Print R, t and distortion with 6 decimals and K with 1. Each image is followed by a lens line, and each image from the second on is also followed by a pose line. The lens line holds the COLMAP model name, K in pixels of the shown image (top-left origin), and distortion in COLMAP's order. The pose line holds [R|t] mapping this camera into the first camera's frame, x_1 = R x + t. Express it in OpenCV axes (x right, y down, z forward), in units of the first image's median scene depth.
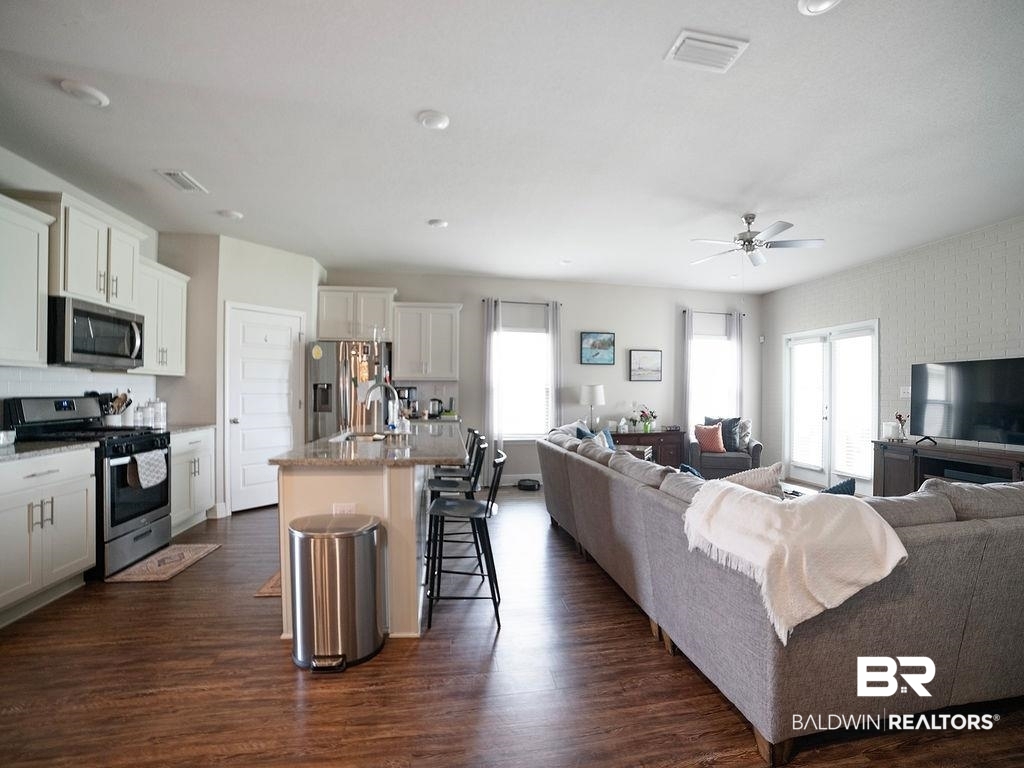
lens RADIAL K [[440.2, 0, 515.1], [0, 440.2, 394.0], [0, 0, 1]] dist [-0.064541, 0.013074]
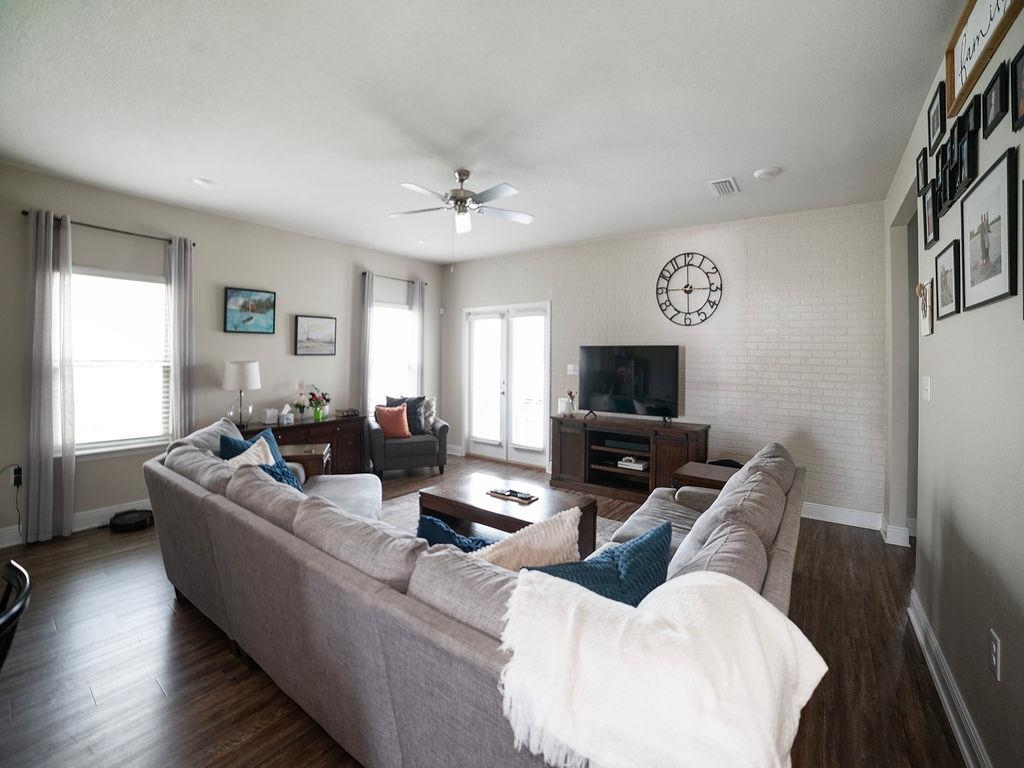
lens RADIAL K [[440.2, 0, 506.7], [0, 440.2, 345.6], [0, 0, 1]] dist [-0.064541, 0.013074]
pose [[0.734019, 0.011973, 0.679023, 0.020705], [0.001505, 0.999813, -0.019257, -0.041852], [-0.679127, 0.015157, 0.733864, 0.245681]]
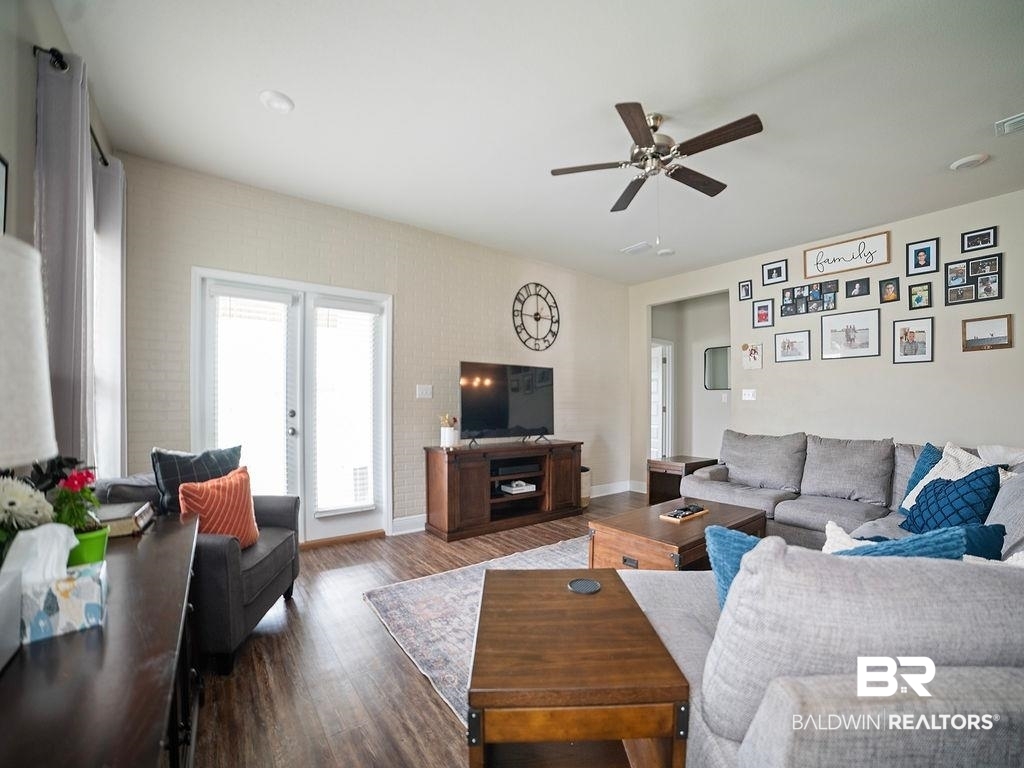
lens RADIAL K [[440.2, 0, 499.4], [0, 440.2, 411.6], [0, 0, 1]] dist [-0.064541, 0.013074]
pose [[-0.442974, -0.014738, 0.896413, 0.062374], [-0.000008, 0.999865, 0.016436, 0.020544], [-0.896535, 0.007274, -0.442914, 1.167361]]
